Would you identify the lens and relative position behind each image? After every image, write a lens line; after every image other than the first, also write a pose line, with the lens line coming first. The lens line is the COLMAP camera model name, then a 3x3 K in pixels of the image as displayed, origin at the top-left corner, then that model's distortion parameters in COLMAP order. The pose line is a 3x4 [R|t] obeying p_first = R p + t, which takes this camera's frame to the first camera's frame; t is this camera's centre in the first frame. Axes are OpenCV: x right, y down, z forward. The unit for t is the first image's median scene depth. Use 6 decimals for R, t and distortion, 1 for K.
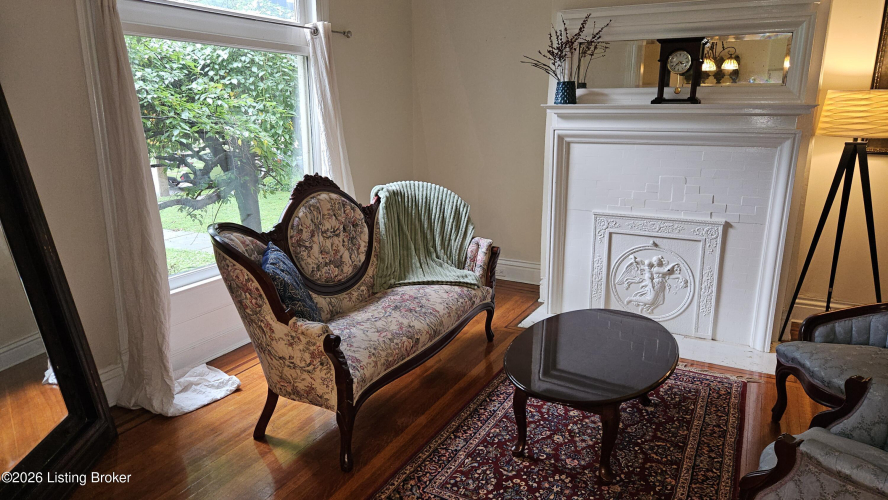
lens RADIAL K [[592.4, 0, 444.0], [0, 592.4, 250.0], [0, 0, 1]] dist [0.042951, -0.003765]
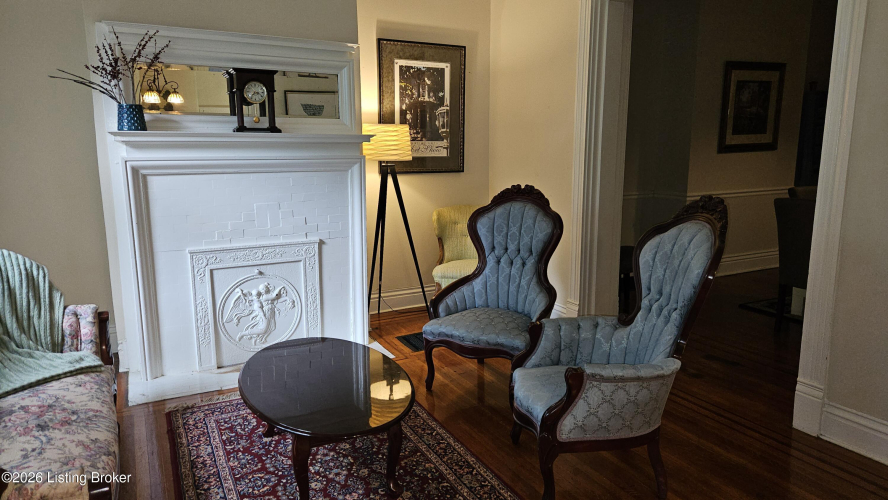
lens RADIAL K [[592.4, 0, 444.0], [0, 592.4, 250.0], [0, 0, 1]] dist [0.042951, -0.003765]
pose [[0.568837, -0.151380, 0.808399, -0.277102], [0.197074, 0.979368, 0.044723, -0.031308], [-0.798490, 0.133874, 0.586934, 0.175193]]
